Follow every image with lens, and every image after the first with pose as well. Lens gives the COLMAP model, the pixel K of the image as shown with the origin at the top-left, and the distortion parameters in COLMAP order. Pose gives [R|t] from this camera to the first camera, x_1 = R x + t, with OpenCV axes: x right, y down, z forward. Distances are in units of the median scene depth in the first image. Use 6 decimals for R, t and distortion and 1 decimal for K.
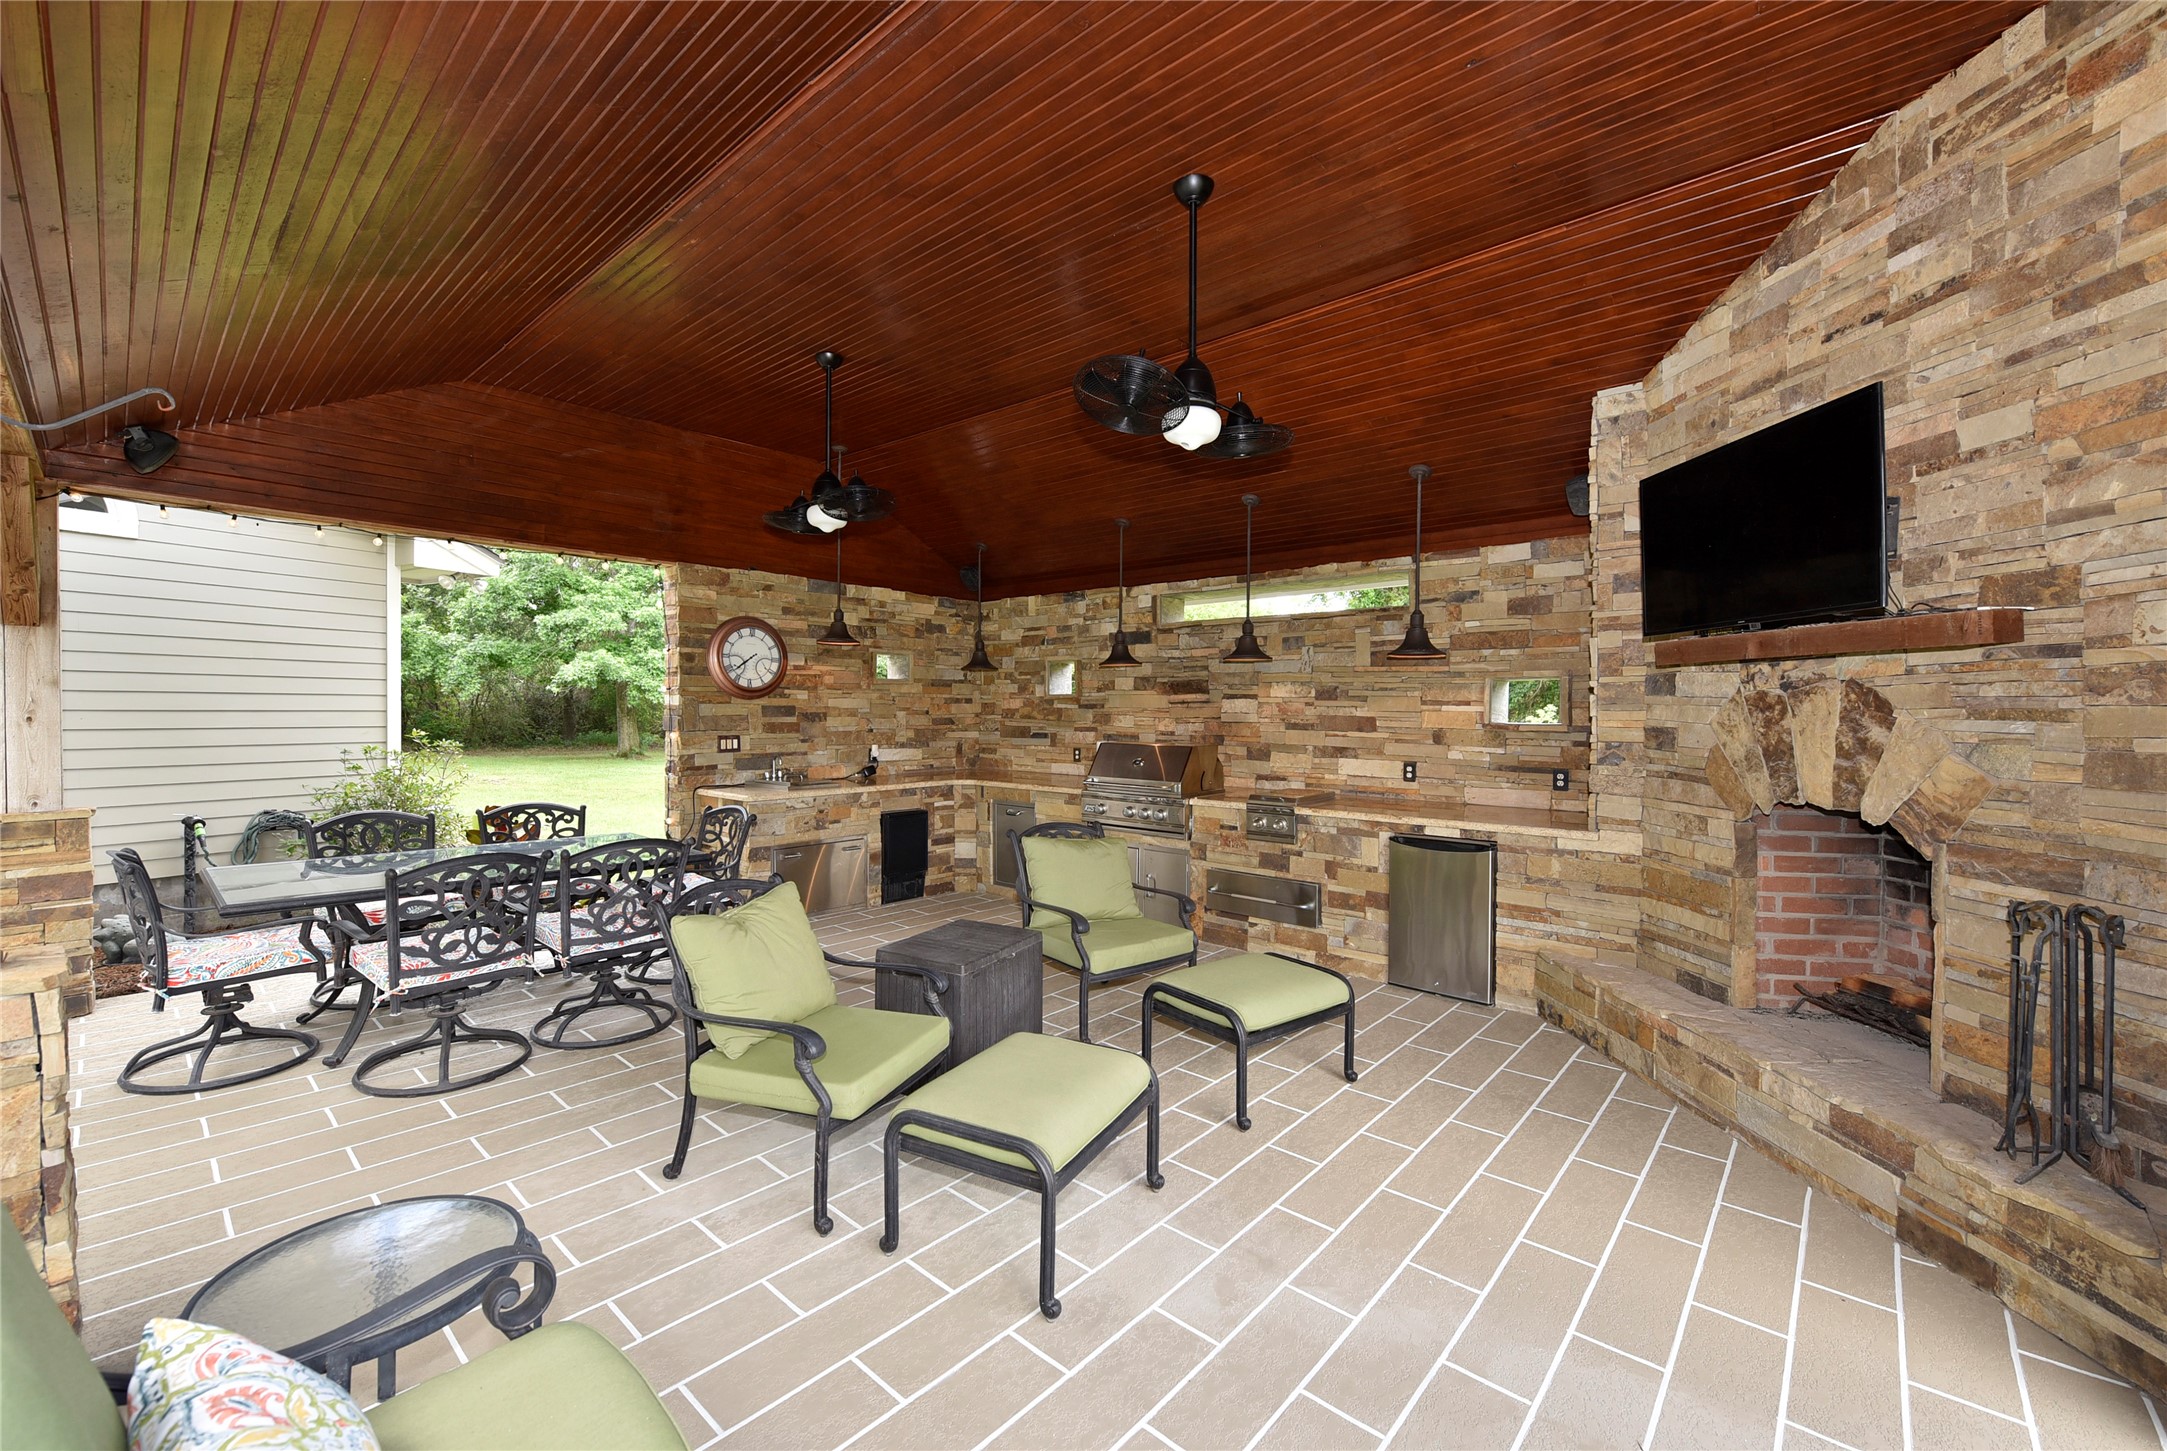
lens RADIAL K [[888.4, 0, 1082.6], [0, 888.4, 719.0], [0, 0, 1]] dist [-0.004934, -0.000110]
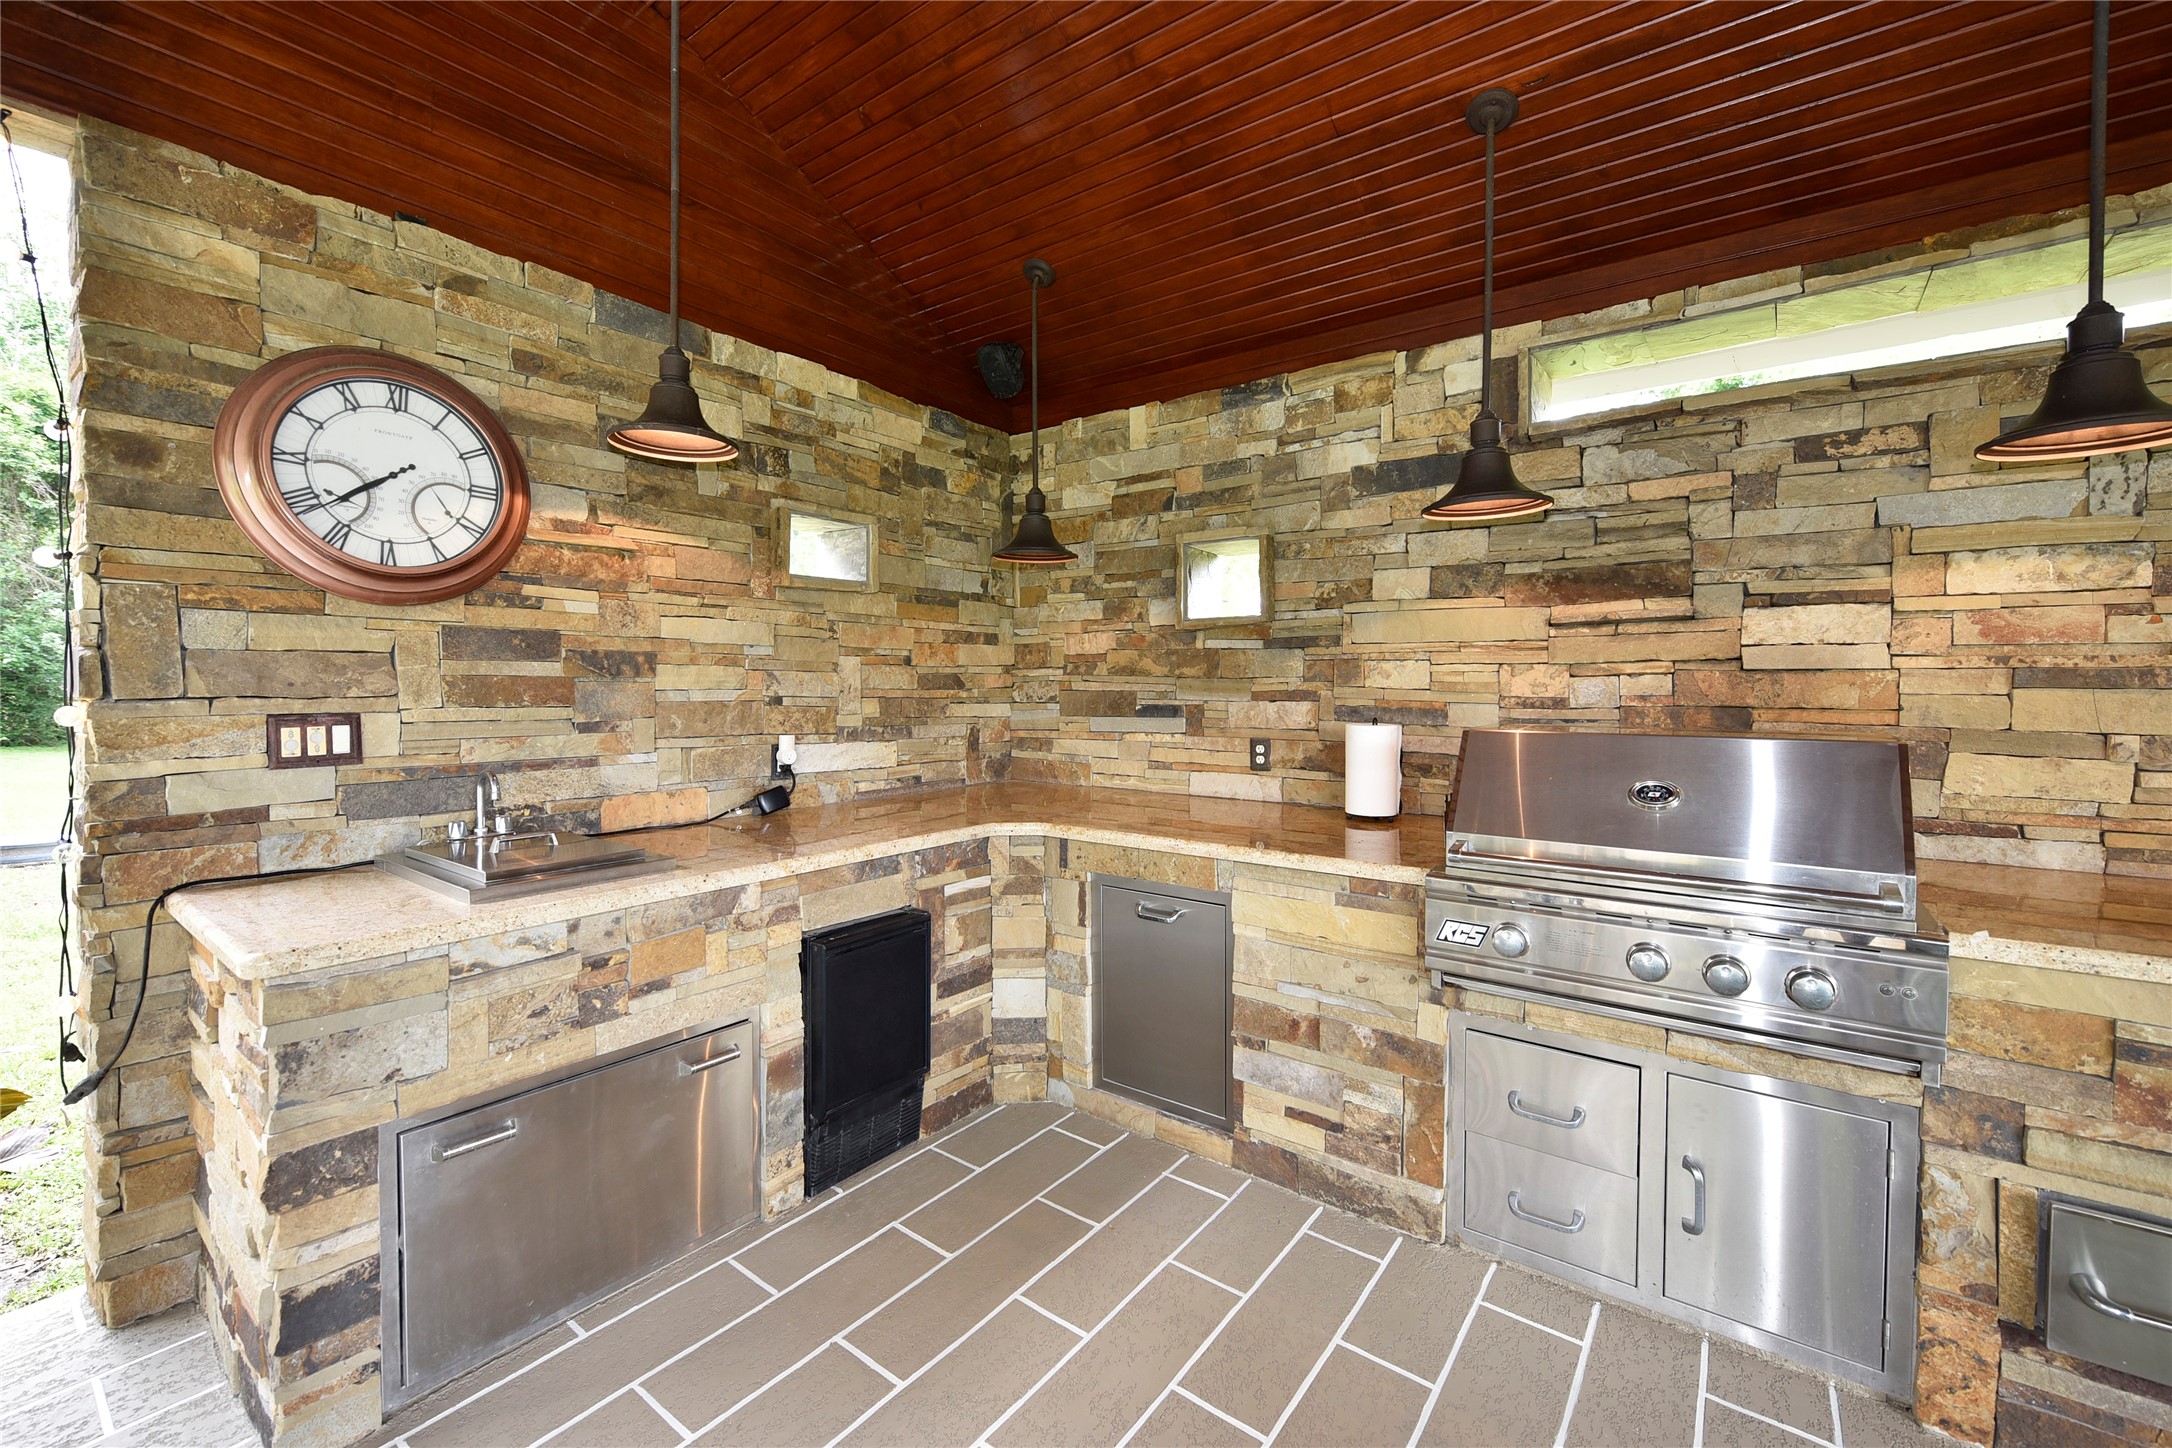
lens RADIAL K [[890.5, 0, 1082.2], [0, 890.5, 705.1], [0, 0, 1]] dist [-0.004934, -0.000110]
pose [[0.997004, -0.004303, 0.077233, -0.136055], [0.003646, 0.999956, 0.008649, 0.012626], [-0.077267, -0.008341, 0.996976, 0.608867]]
